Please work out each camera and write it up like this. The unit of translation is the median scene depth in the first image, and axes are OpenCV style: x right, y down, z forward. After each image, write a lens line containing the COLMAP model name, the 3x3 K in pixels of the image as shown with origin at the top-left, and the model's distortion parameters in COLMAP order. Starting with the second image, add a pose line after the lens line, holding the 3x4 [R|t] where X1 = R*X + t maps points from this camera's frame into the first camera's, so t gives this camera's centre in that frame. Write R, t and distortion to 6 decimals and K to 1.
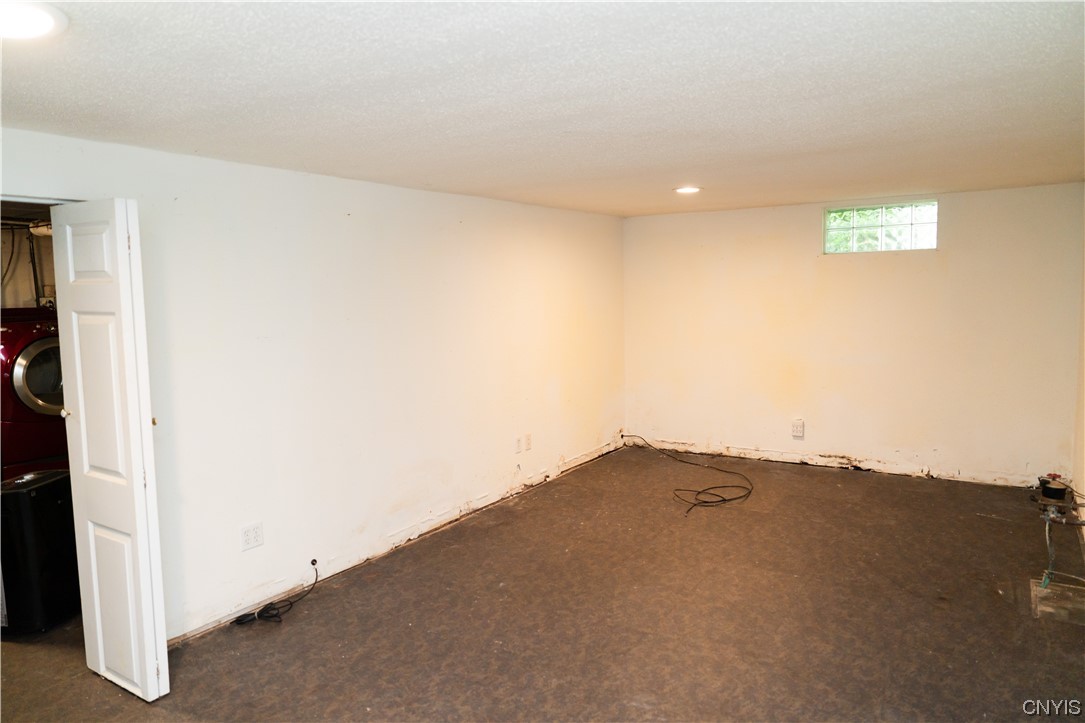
lens RADIAL K [[724.1, 0, 542.5], [0, 724.1, 361.5], [0, 0, 1]] dist [-0.026184, 0.022576]
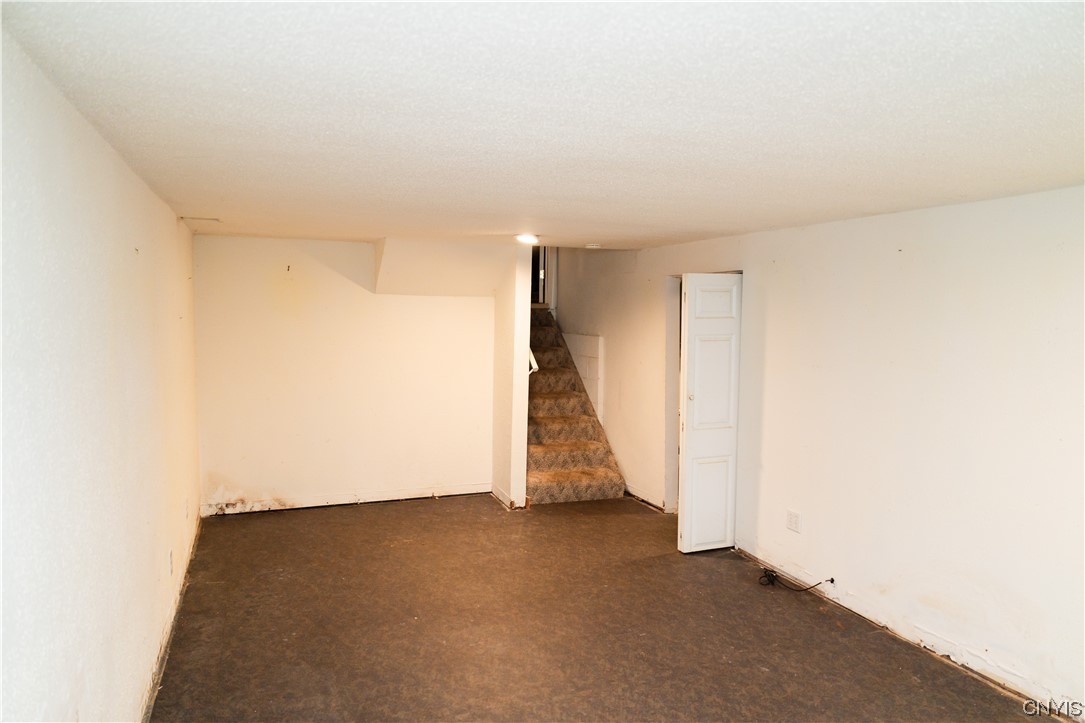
lens RADIAL K [[724.1, 0, 542.5], [0, 724.1, 361.5], [0, 0, 1]] dist [-0.026184, 0.022576]
pose [[-0.591713, 0.073284, -0.802811, 0.917164], [-0.076605, 0.986241, 0.146491, -0.198216], [0.802501, 0.148180, -0.577958, 1.450817]]
